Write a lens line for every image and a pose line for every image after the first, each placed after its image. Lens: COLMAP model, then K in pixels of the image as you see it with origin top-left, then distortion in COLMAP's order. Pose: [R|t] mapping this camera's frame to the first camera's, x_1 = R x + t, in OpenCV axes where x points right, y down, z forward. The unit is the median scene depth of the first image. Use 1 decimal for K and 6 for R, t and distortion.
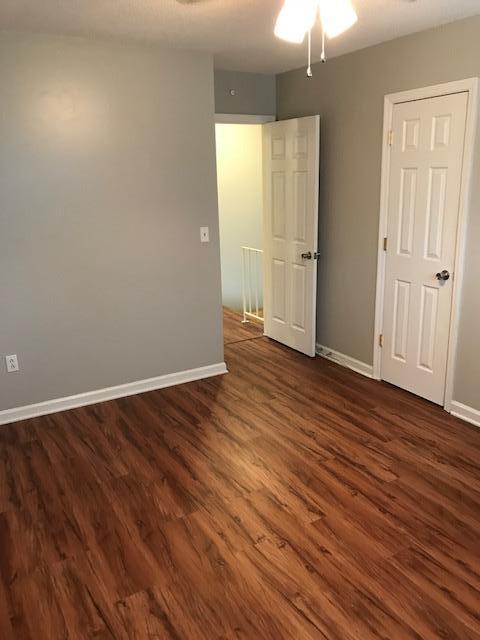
lens RADIAL K [[525.6, 0, 246.2], [0, 525.6, 318.5], [0, 0, 1]] dist [0.024001, -0.019692]
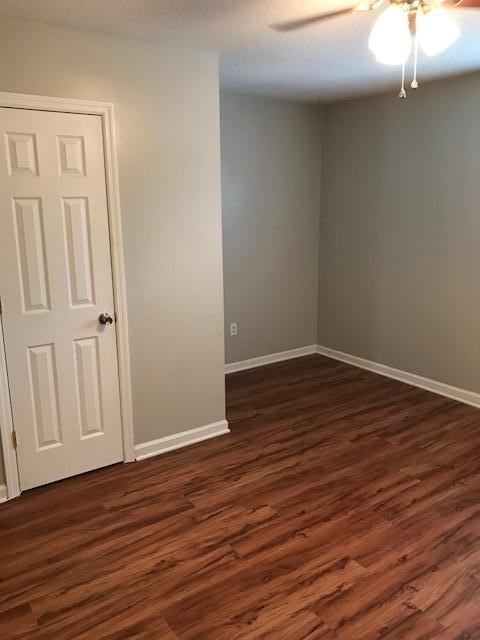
lens RADIAL K [[525.6, 0, 245.7], [0, 525.6, 315.9], [0, 0, 1]] dist [0.024001, -0.019692]
pose [[-0.085167, -0.195219, 0.977055, -0.598352], [0.274829, 0.937973, 0.211366, -0.248873], [-0.957714, 0.286524, -0.026233, 0.957026]]
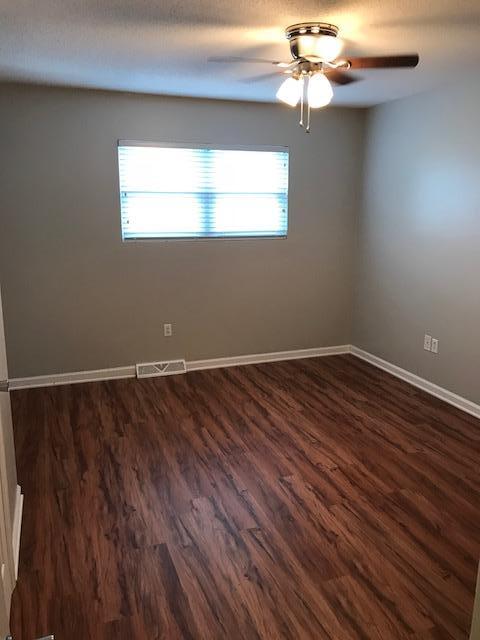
lens RADIAL K [[525.6, 0, 238.8], [0, 525.6, 318.9], [0, 0, 1]] dist [0.024001, -0.019692]
pose [[-0.982586, -0.022199, 0.184475, 0.021444], [0.067808, 0.881521, 0.467251, -0.467267], [-0.172991, 0.471623, -0.864665, 1.684271]]
